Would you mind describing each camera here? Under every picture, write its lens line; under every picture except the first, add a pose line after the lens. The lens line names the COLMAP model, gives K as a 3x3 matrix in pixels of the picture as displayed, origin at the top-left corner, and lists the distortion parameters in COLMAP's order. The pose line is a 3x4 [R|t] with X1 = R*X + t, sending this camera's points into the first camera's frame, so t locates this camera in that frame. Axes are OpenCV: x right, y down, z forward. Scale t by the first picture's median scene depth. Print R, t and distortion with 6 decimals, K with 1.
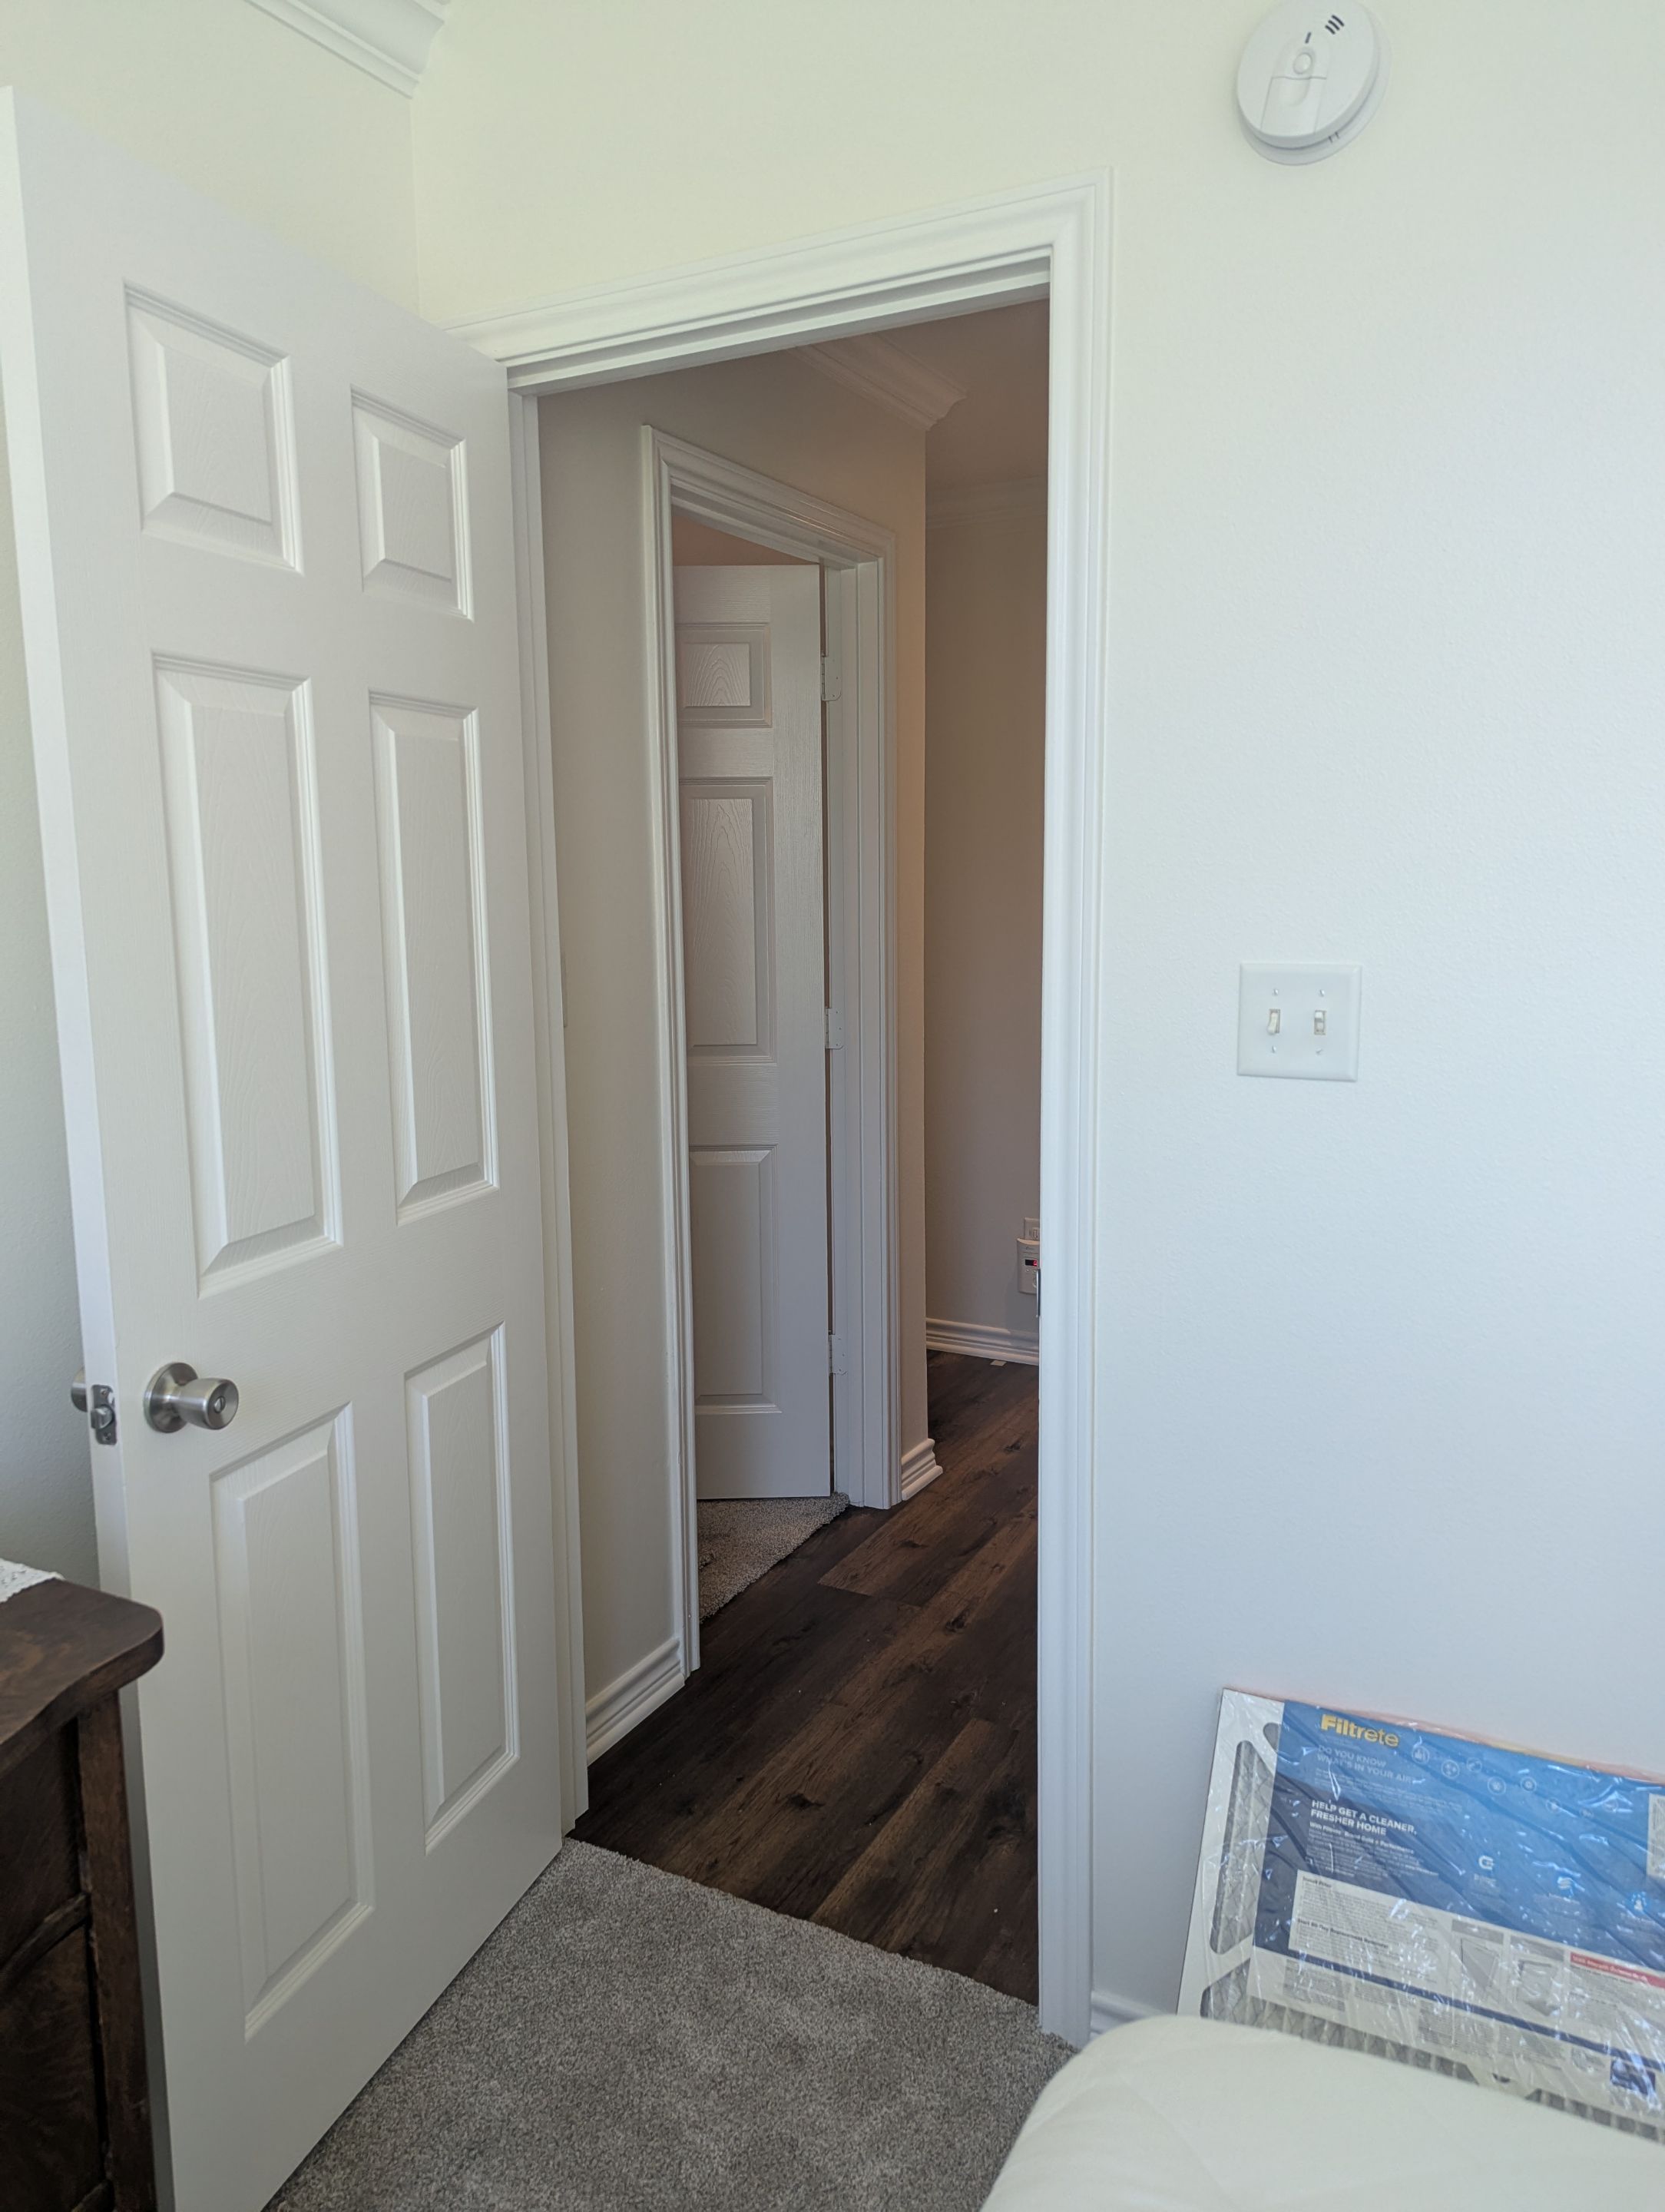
lens RADIAL K [[1548.0, 0, 827.4], [0, 1548.0, 1101.5], [0, 0, 1]] dist [0.024559, -0.000708]
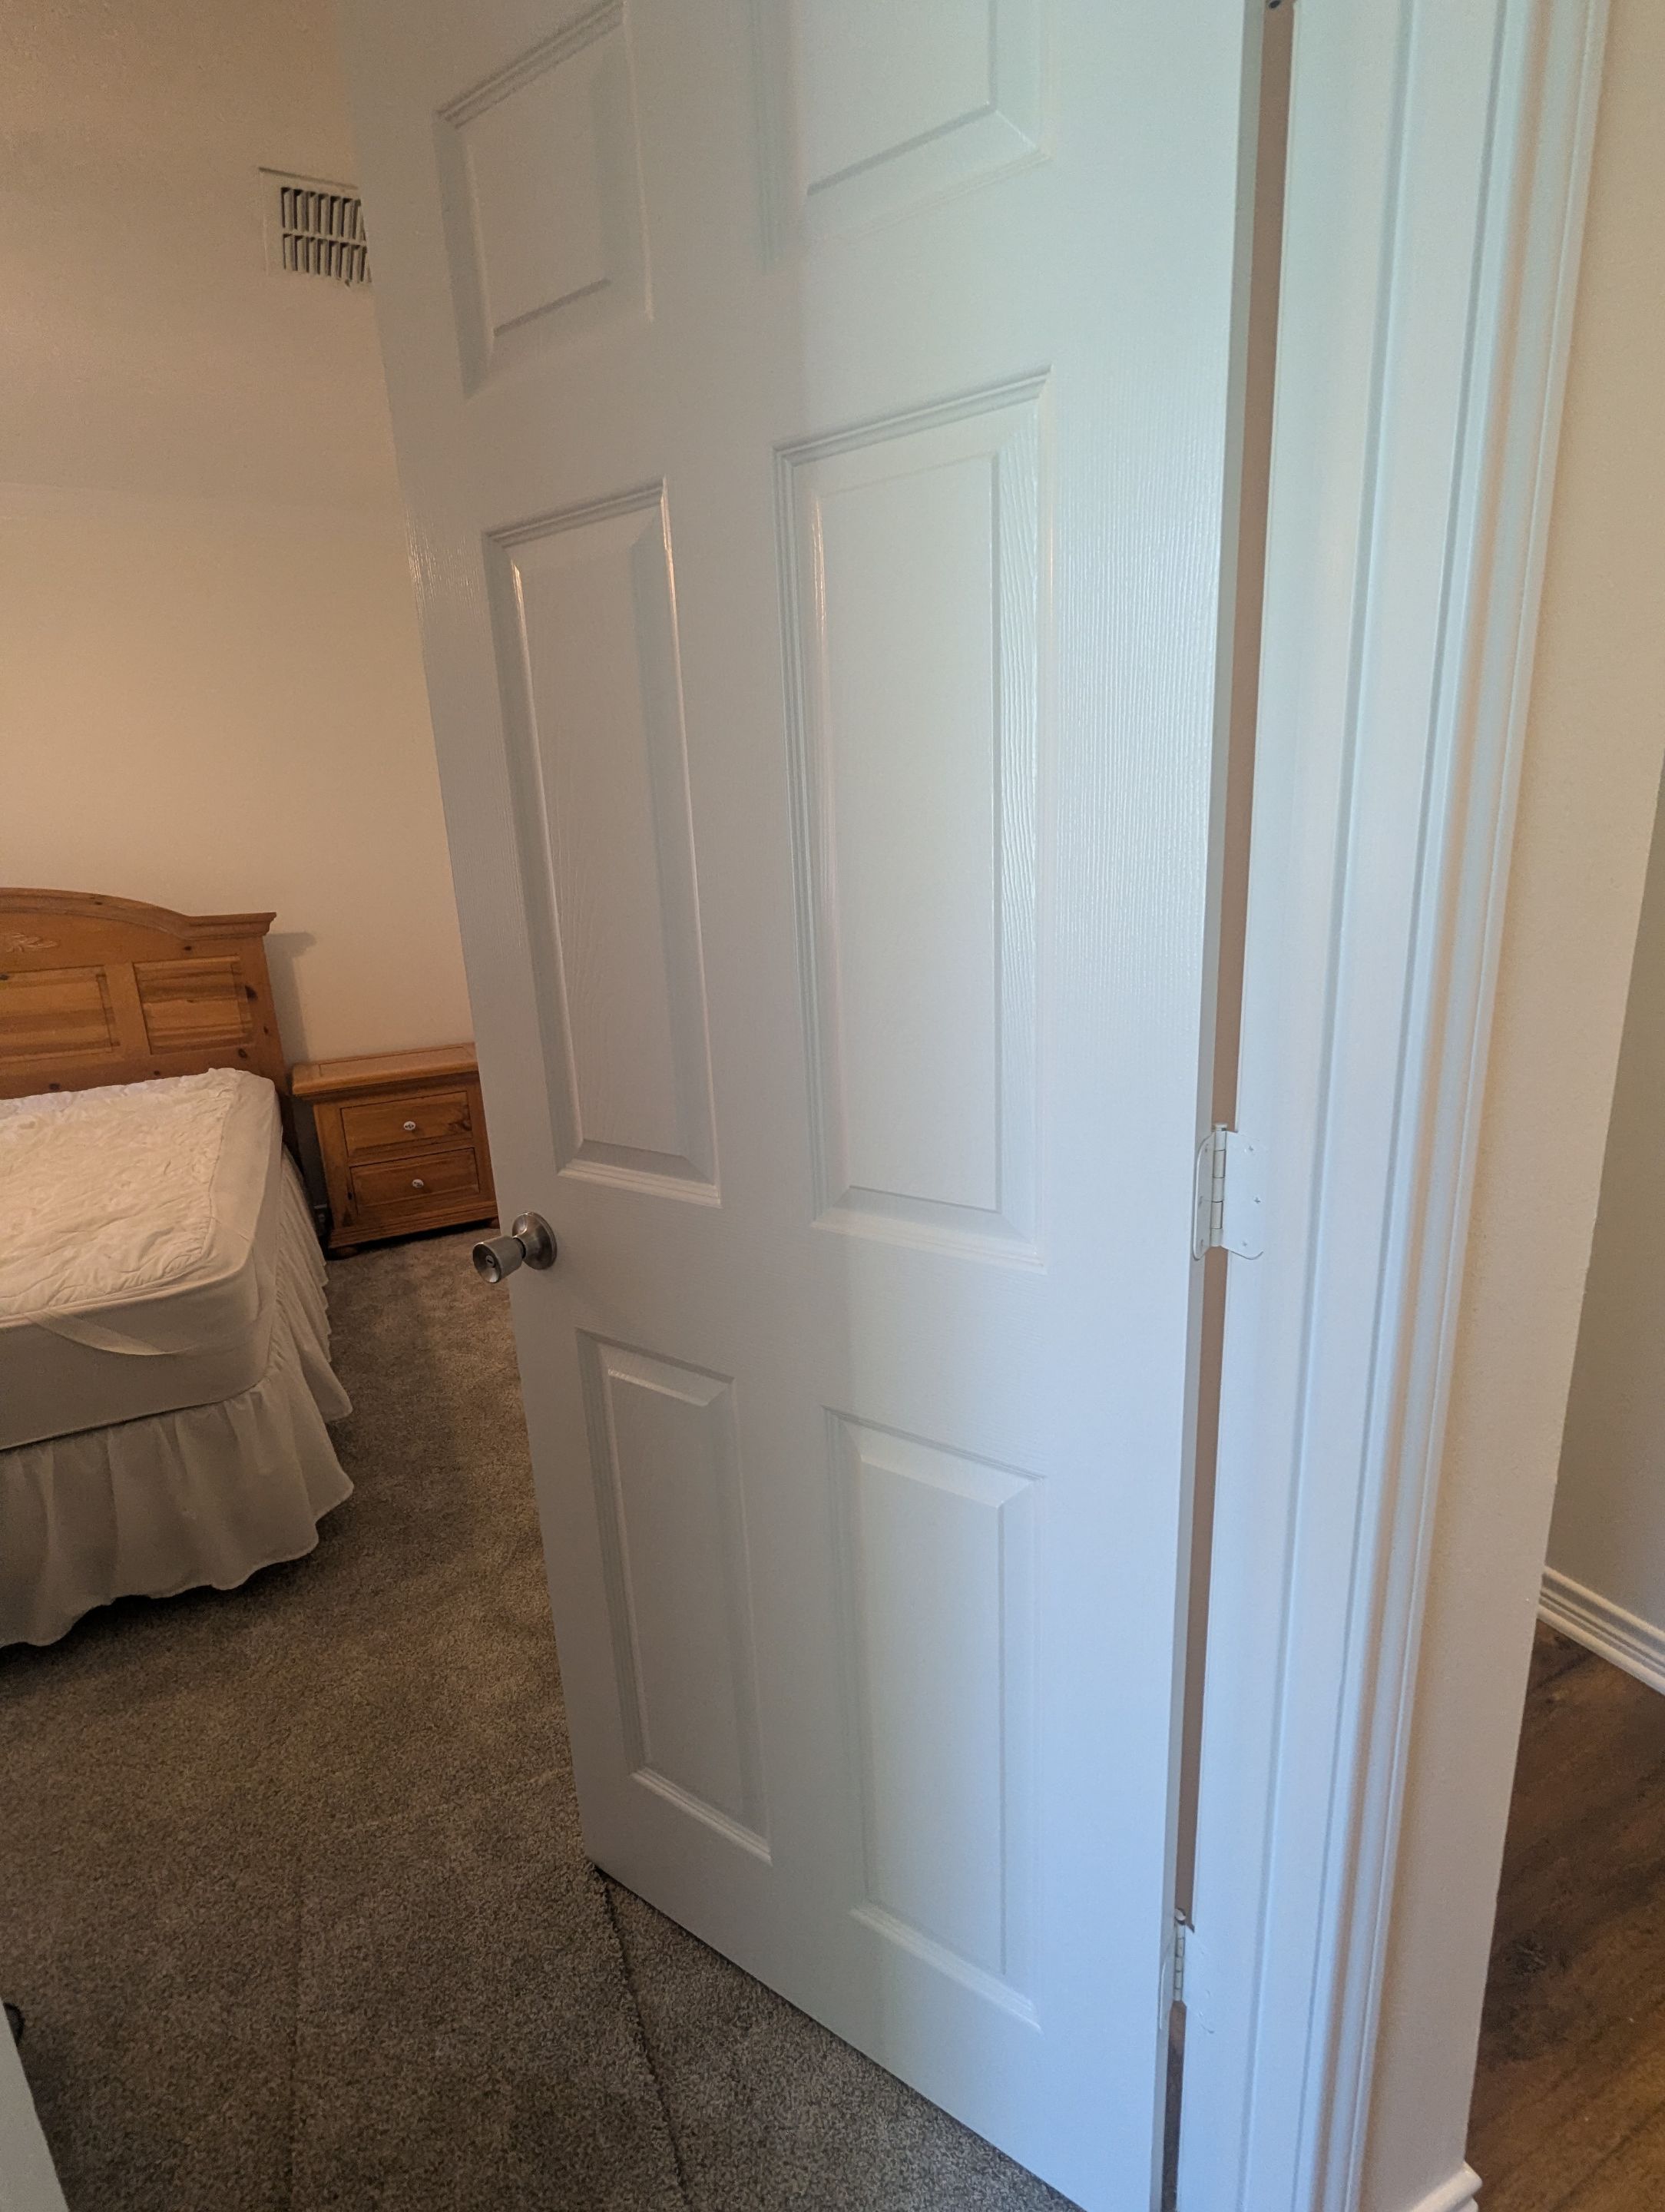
lens RADIAL K [[1054.5, 0, 840.0], [0, 1054.5, 1105.5], [0, 0, 1]] dist [0.001445, 0.000649]
pose [[0.818908, 0.118426, -0.561573, 0.058221], [-0.046194, 0.988905, 0.141181, -0.093232], [0.572062, -0.089674, 0.815293, 0.774257]]
